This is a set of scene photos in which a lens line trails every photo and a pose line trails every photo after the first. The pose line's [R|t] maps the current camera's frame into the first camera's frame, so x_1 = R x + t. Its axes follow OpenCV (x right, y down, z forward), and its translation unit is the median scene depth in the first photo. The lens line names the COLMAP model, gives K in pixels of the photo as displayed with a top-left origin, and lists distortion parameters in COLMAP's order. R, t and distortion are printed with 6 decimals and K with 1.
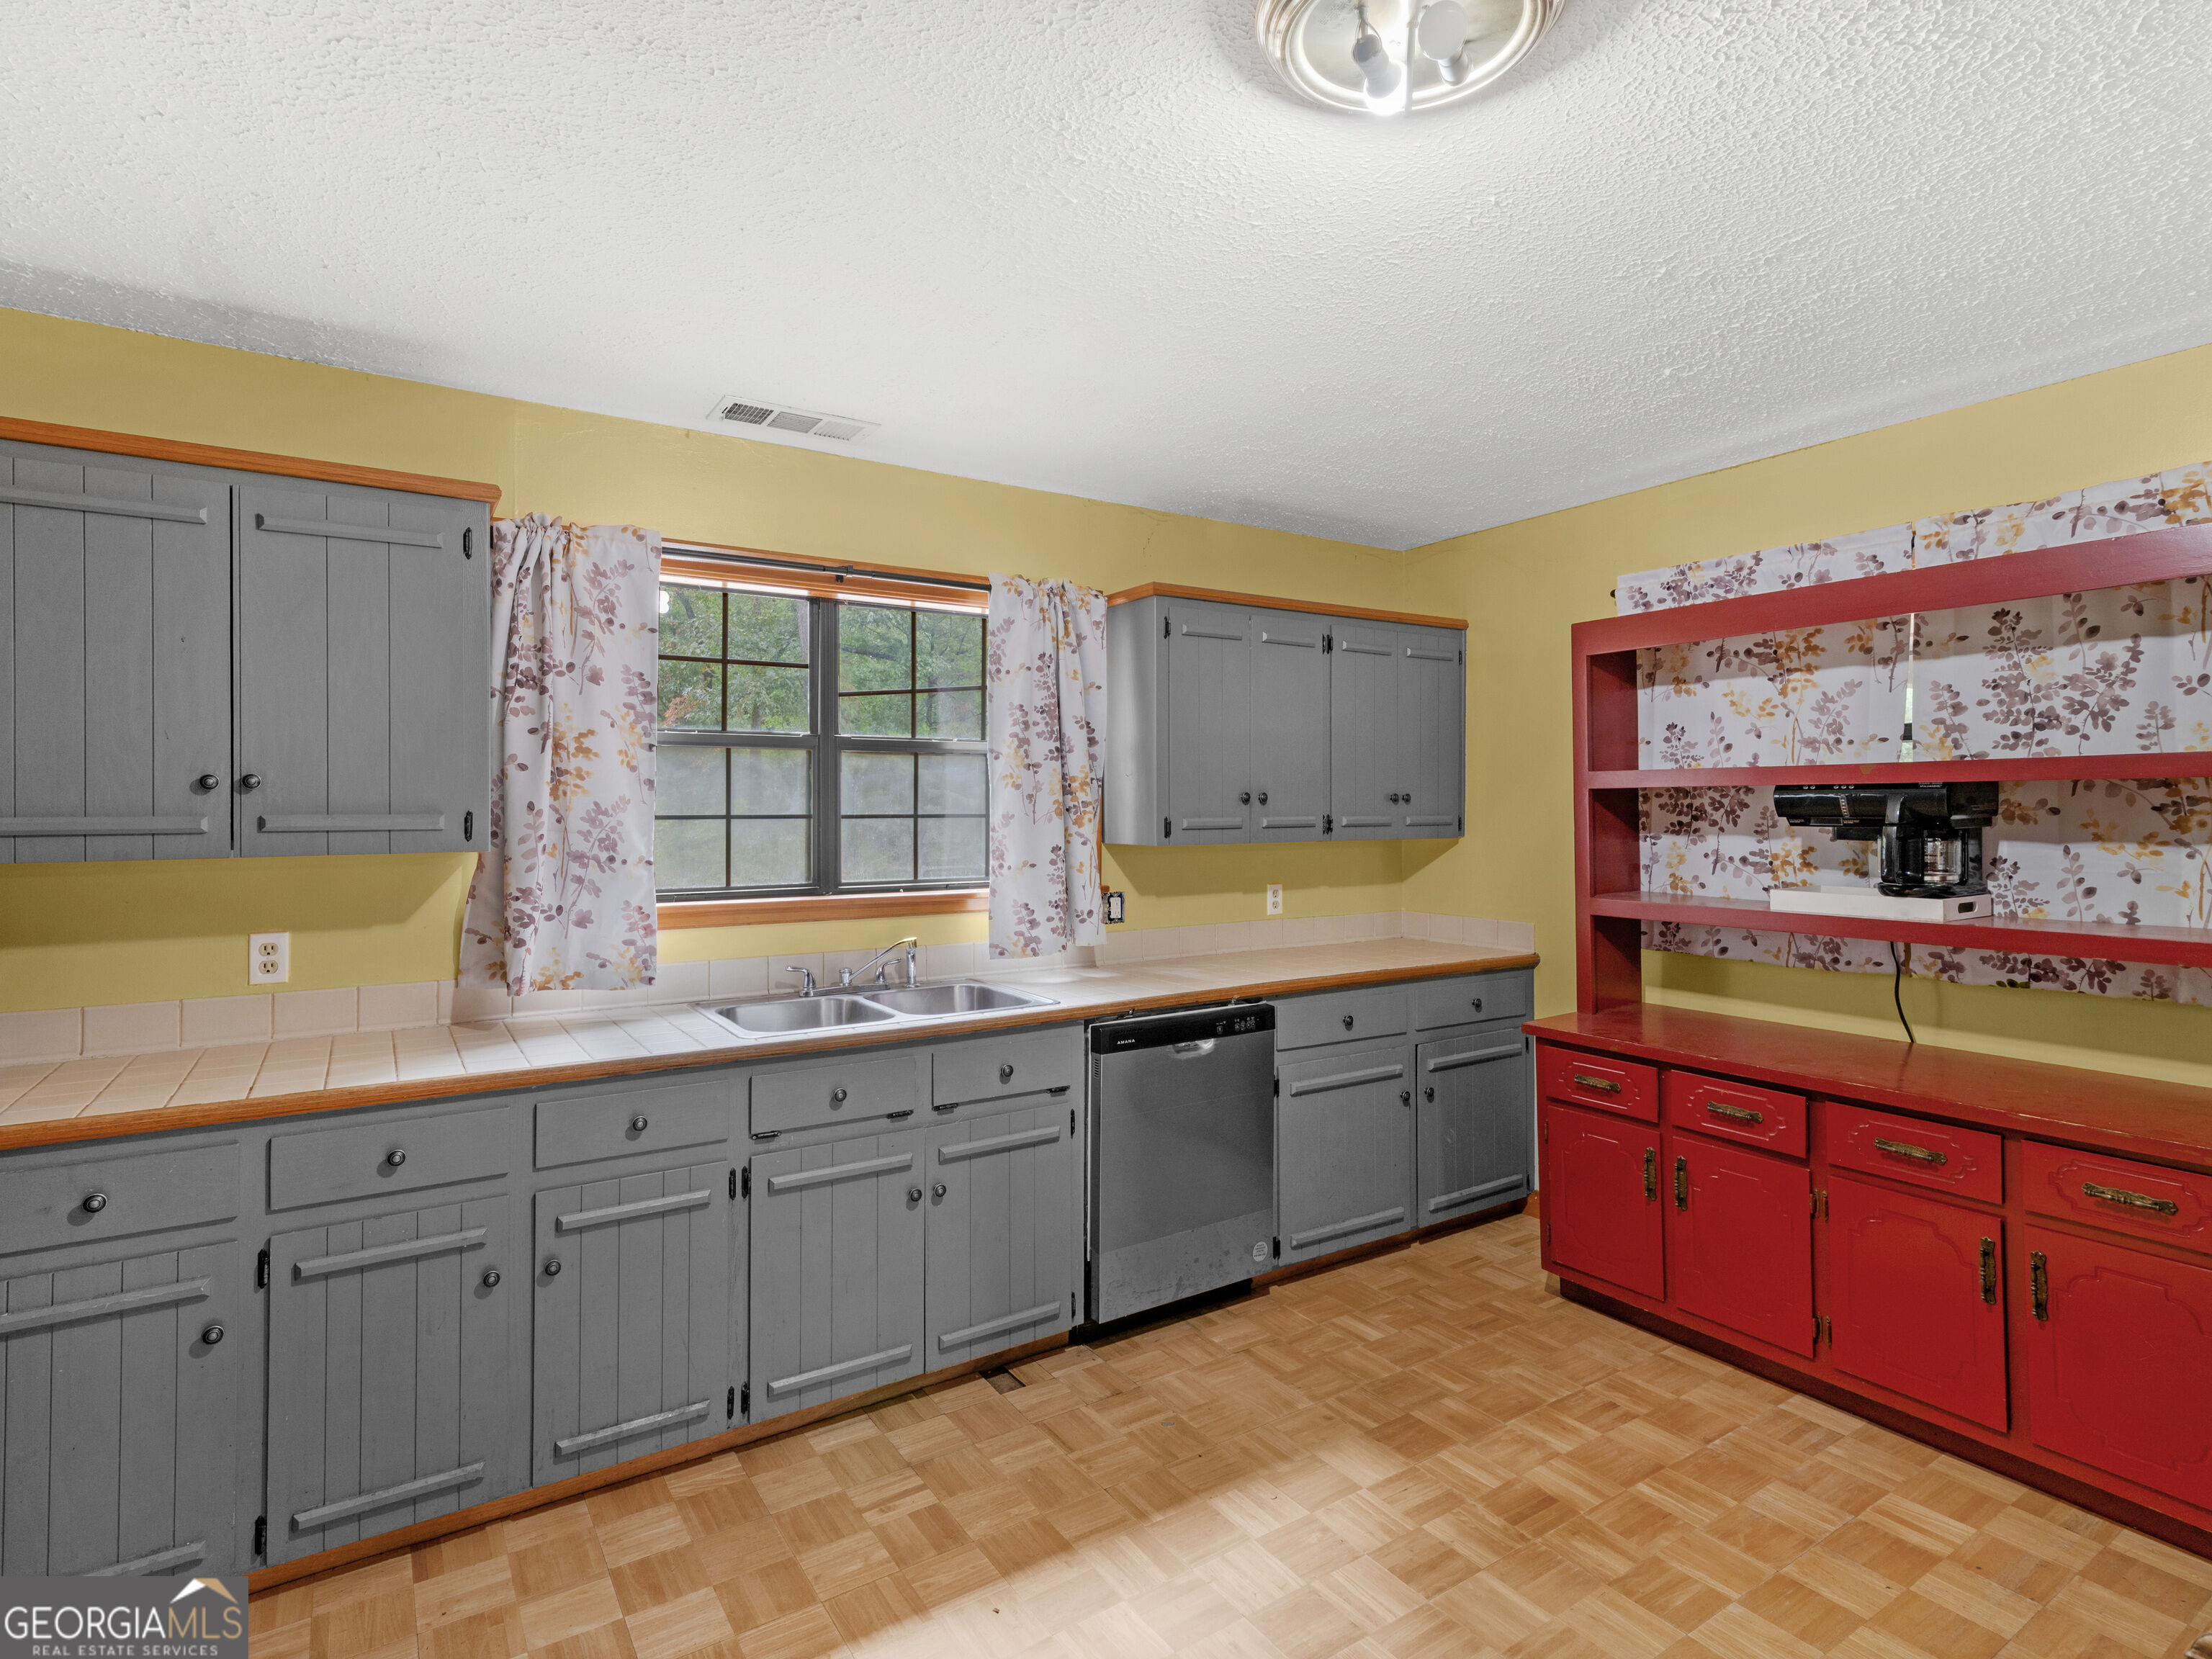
lens RADIAL K [[1140.9, 0, 1124.8], [0, 1140.9, 799.0], [0, 0, 1]] dist [0.013826, -0.002451]
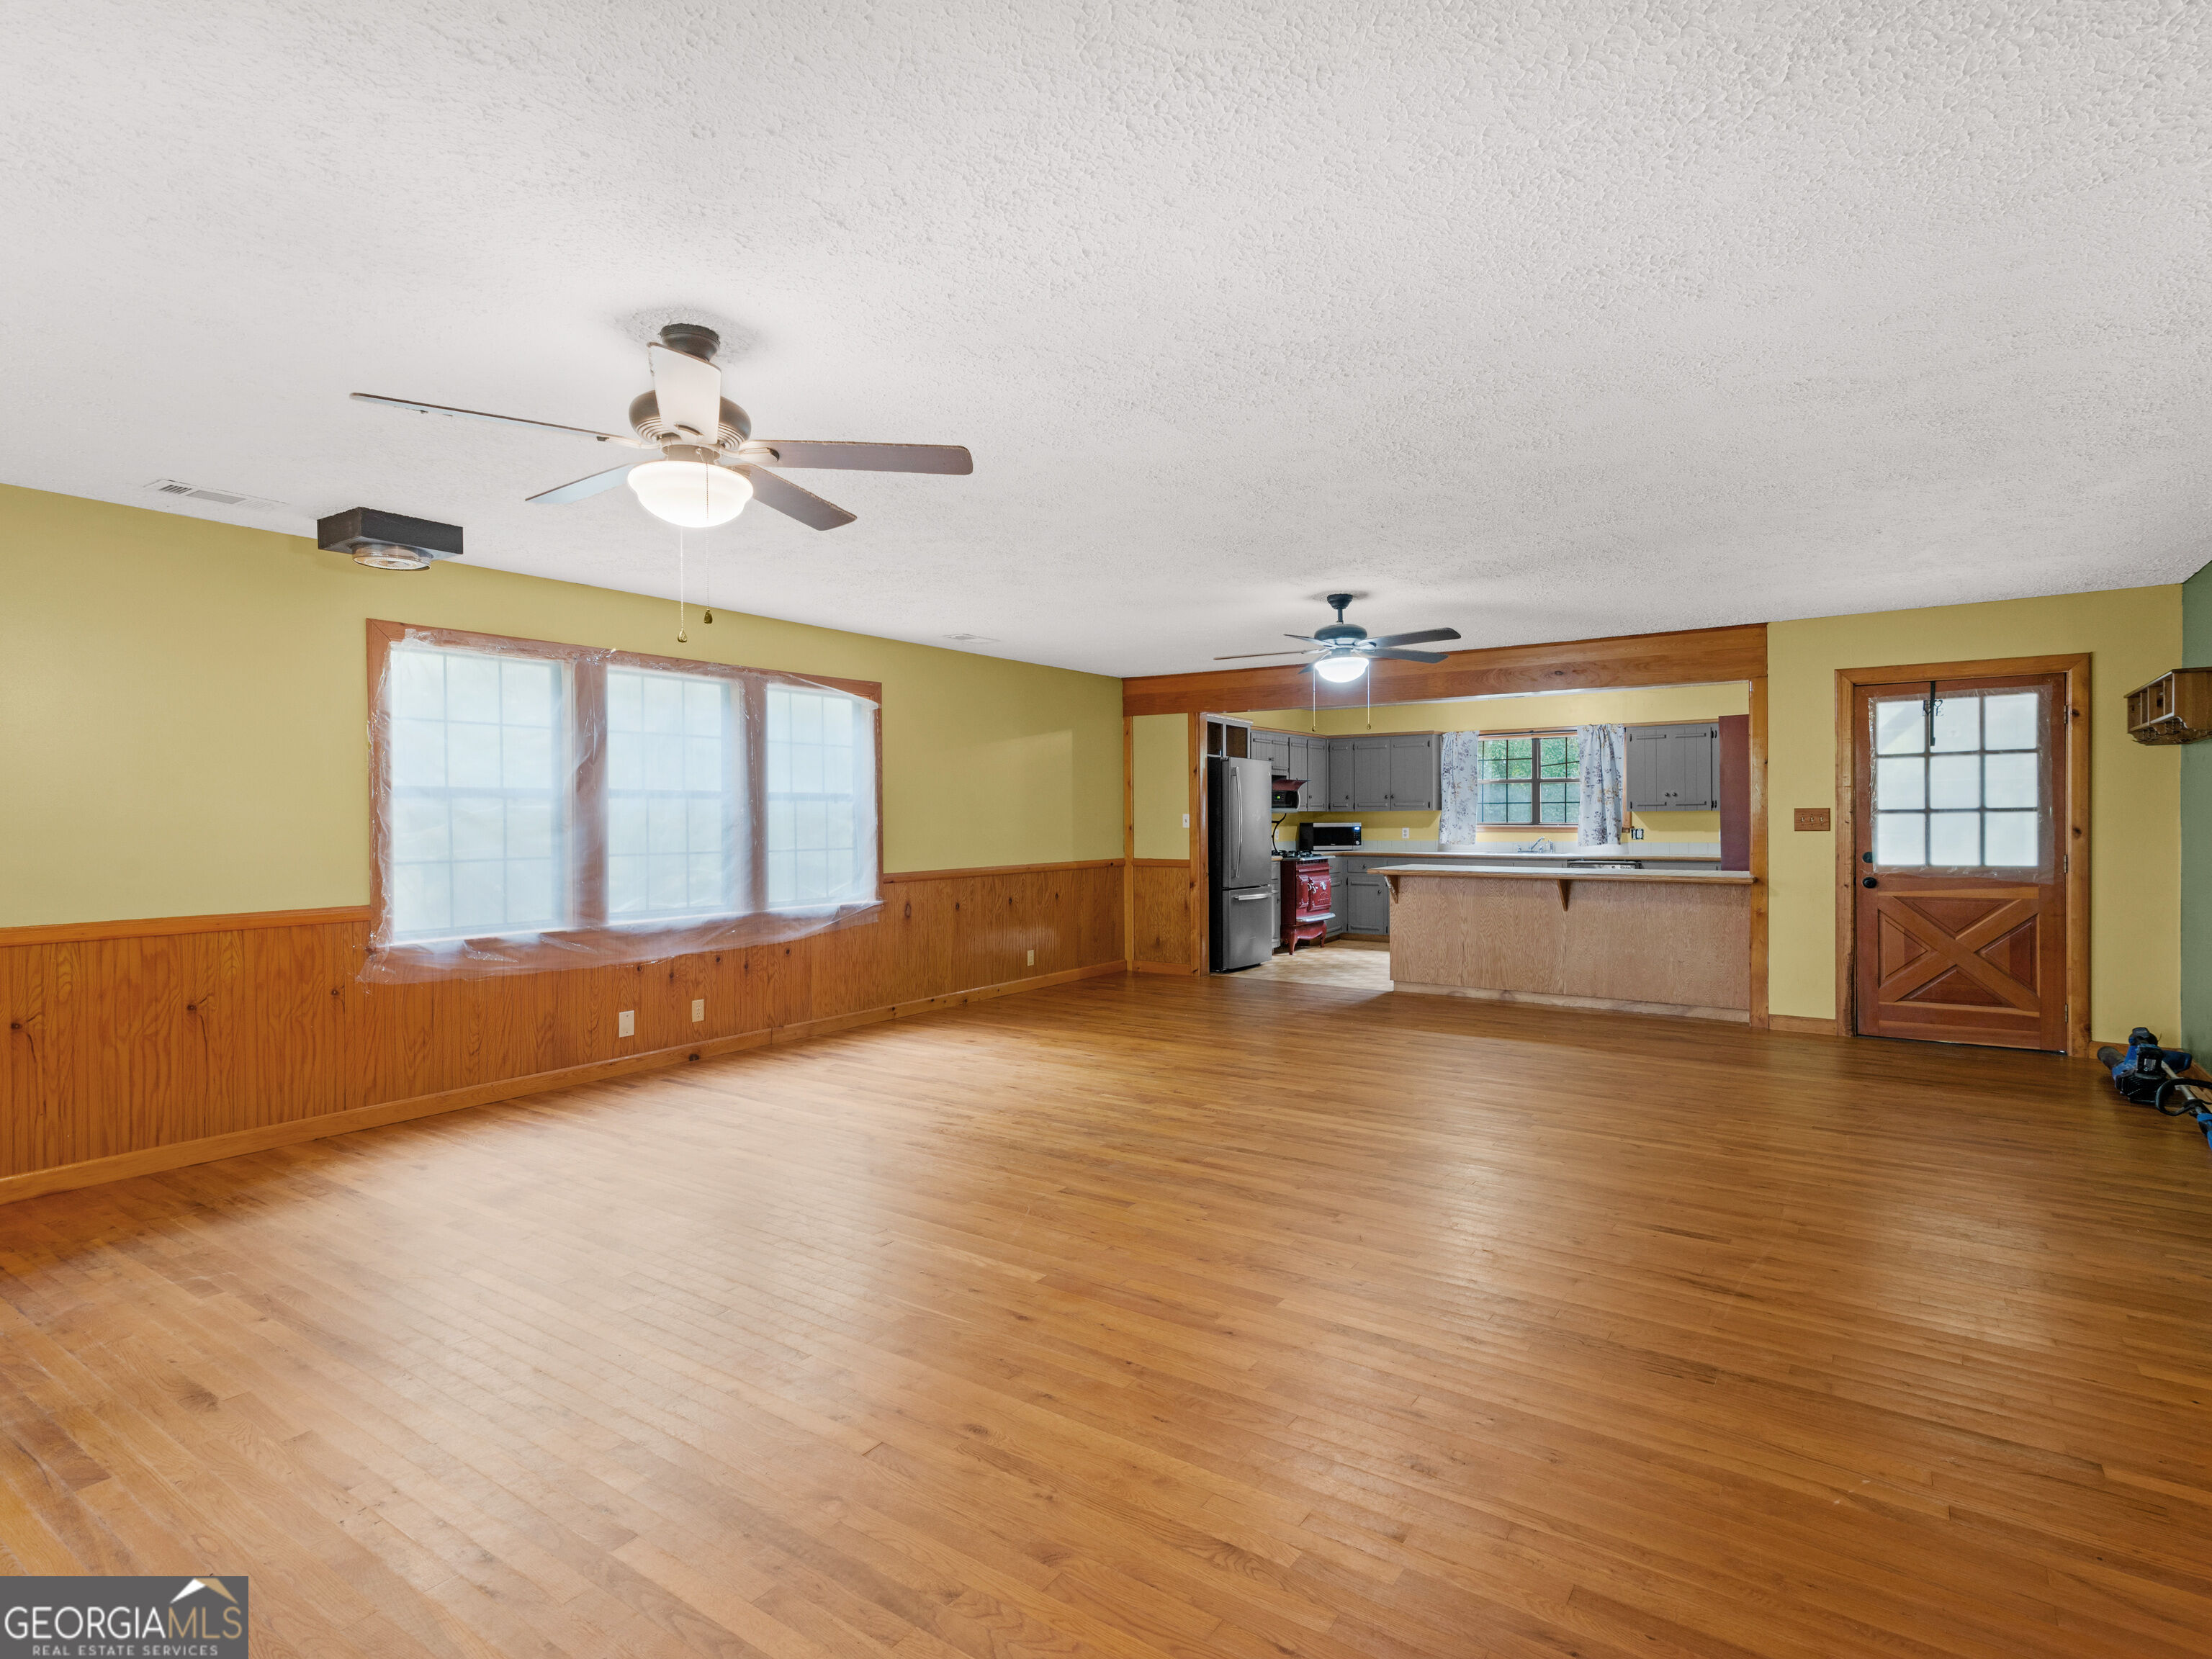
lens RADIAL K [[1140.9, 0, 1096.7], [0, 1140.9, 814.7], [0, 0, 1]] dist [0.013826, -0.002451]
pose [[0.374017, 0.000206, -0.927422, 2.407892], [0.014810, 0.999871, 0.006195, 0.011057], [0.927304, -0.016052, 0.373965, -1.480856]]
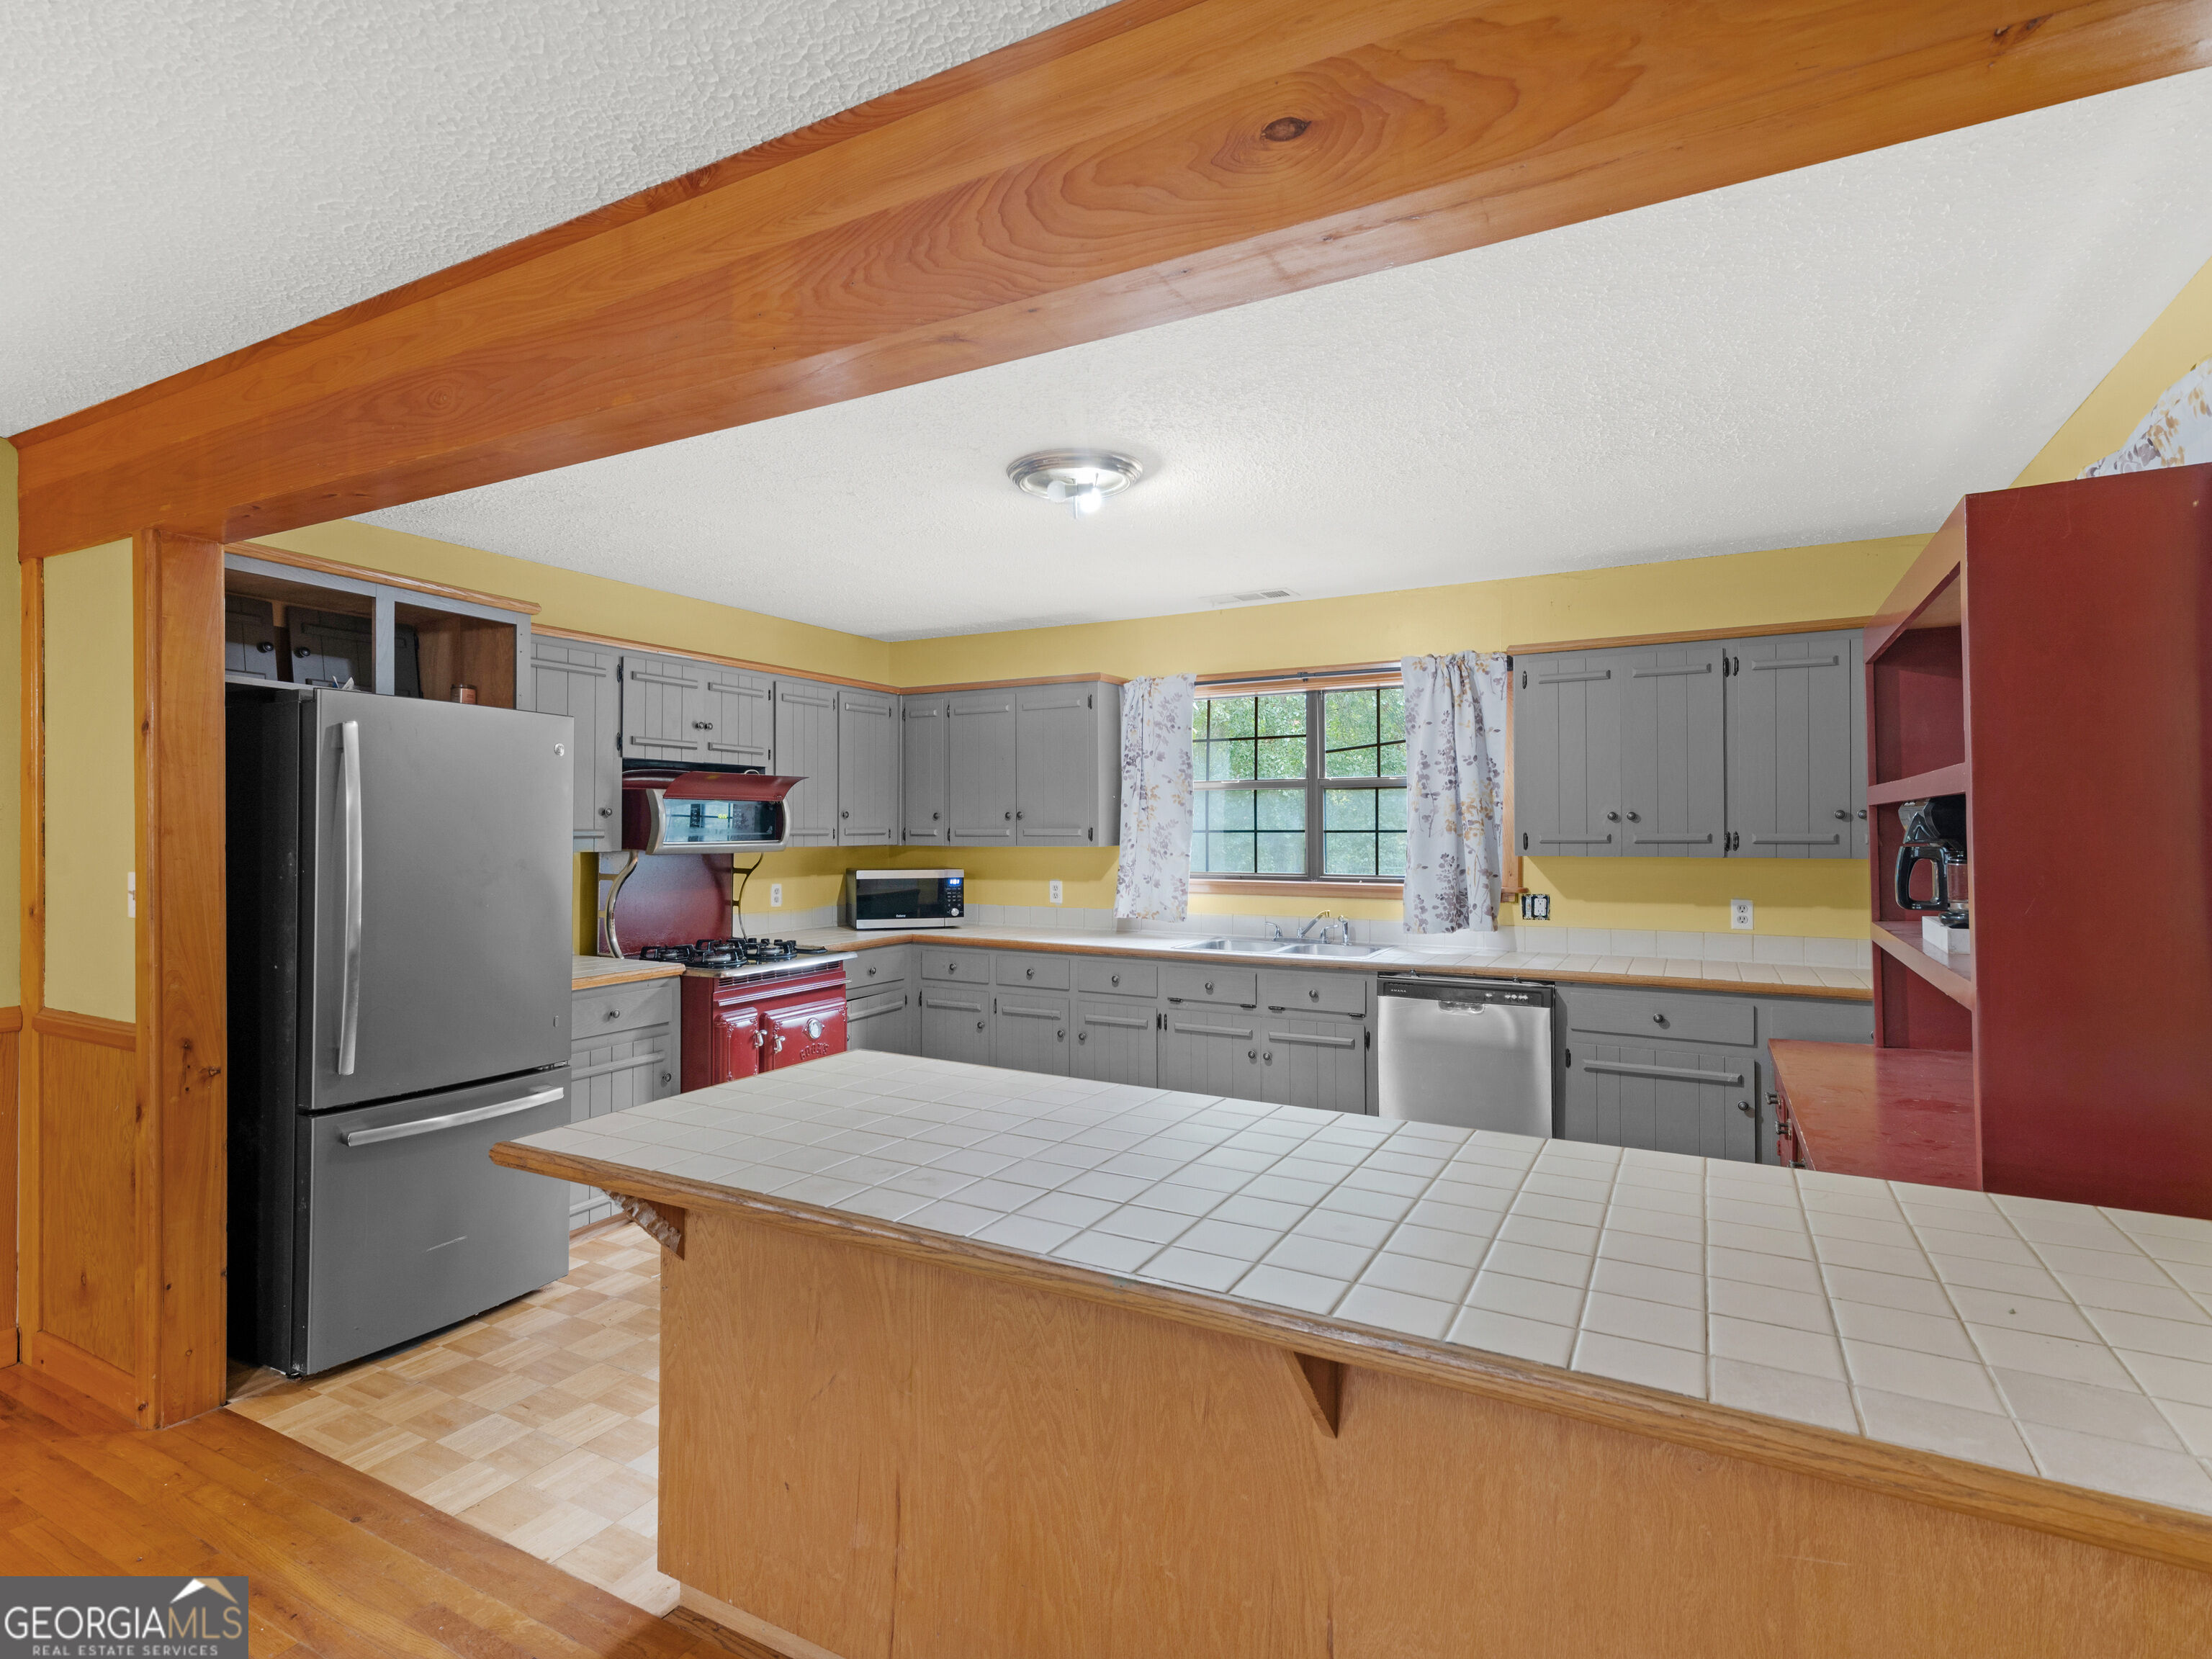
lens RADIAL K [[1140.9, 0, 1031.2], [0, 1140.9, 823.5], [0, 0, 1]] dist [0.013826, -0.002451]
pose [[0.446547, -0.001198, -0.894760, 0.962884], [0.008966, 0.999955, 0.003136, -0.003145], [0.894715, -0.009422, 0.446537, -0.036490]]
